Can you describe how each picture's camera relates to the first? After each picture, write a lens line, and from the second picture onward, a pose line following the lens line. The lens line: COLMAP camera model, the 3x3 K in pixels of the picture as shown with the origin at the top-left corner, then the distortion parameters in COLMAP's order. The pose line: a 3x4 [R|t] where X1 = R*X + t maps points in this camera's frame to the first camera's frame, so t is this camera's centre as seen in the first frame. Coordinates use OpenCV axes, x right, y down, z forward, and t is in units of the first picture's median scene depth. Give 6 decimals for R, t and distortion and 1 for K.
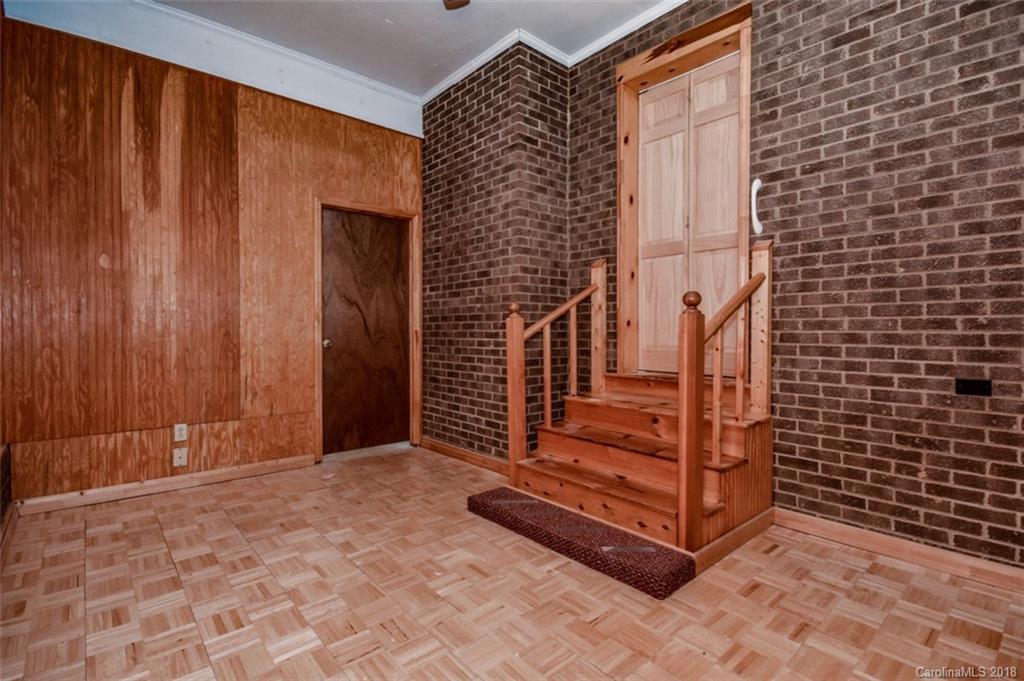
lens RADIAL K [[475.5, 0, 512.0], [0, 475.5, 340.5], [0, 0, 1]] dist [-0.003621, -0.011620]
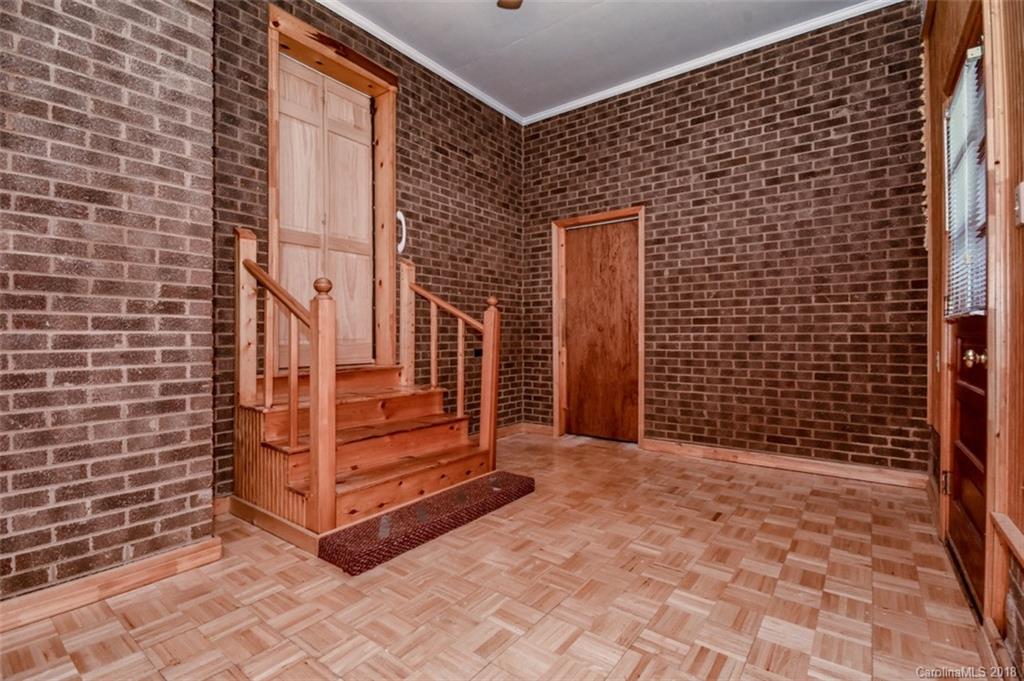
lens RADIAL K [[470.8, 0, 522.3], [0, 470.8, 324.6], [0, 0, 1]] dist [0.001138, 0.000212]
pose [[-0.216331, 0.011148, 0.976256, -0.855154], [0.007831, 0.999922, -0.009683, -0.003368], [-0.976289, 0.005550, -0.216402, 0.944778]]
